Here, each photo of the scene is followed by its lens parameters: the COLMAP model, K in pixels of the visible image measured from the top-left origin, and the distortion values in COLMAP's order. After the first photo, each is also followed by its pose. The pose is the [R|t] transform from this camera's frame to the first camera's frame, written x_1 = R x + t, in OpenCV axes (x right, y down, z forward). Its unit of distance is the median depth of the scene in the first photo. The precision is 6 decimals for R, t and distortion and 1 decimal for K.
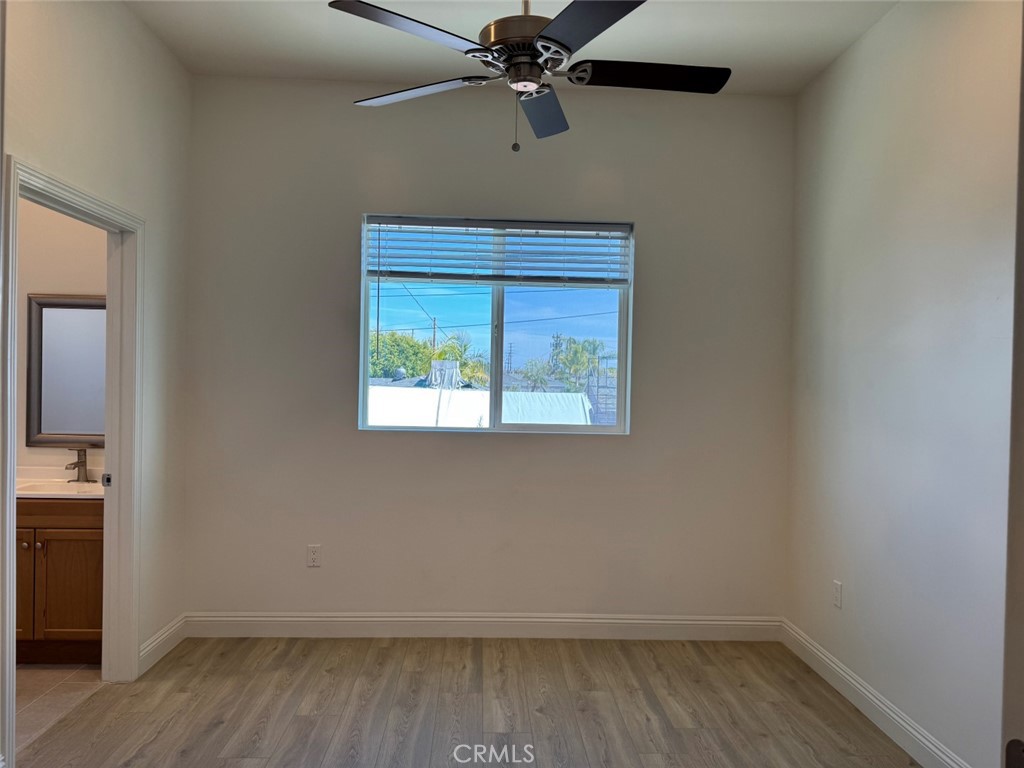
lens RADIAL K [[715.6, 0, 512.0], [0, 715.6, 384.0], [0, 0, 1]] dist [0.101449, -0.150233]
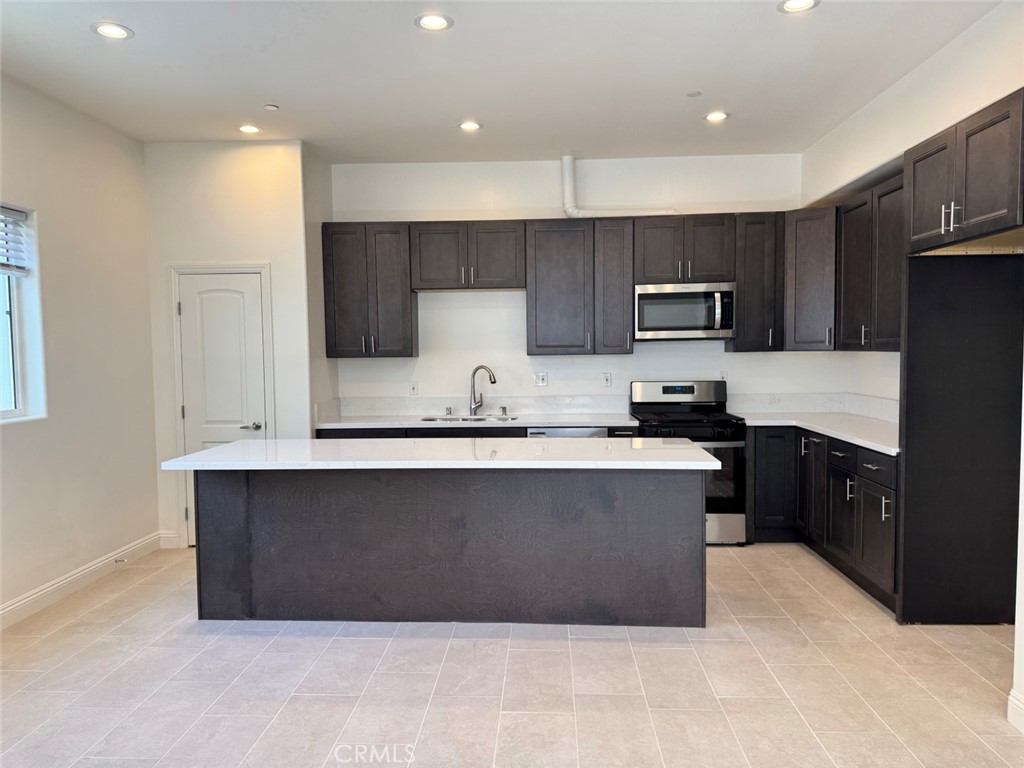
lens RADIAL K [[715.6, 0, 512.0], [0, 715.6, 384.0], [0, 0, 1]] dist [0.101449, -0.150233]
pose [[0.094141, -0.077332, 0.992551, -0.748940], [0.026893, 0.996812, 0.075113, -0.035248], [-0.995196, 0.019622, 0.095920, 0.213213]]
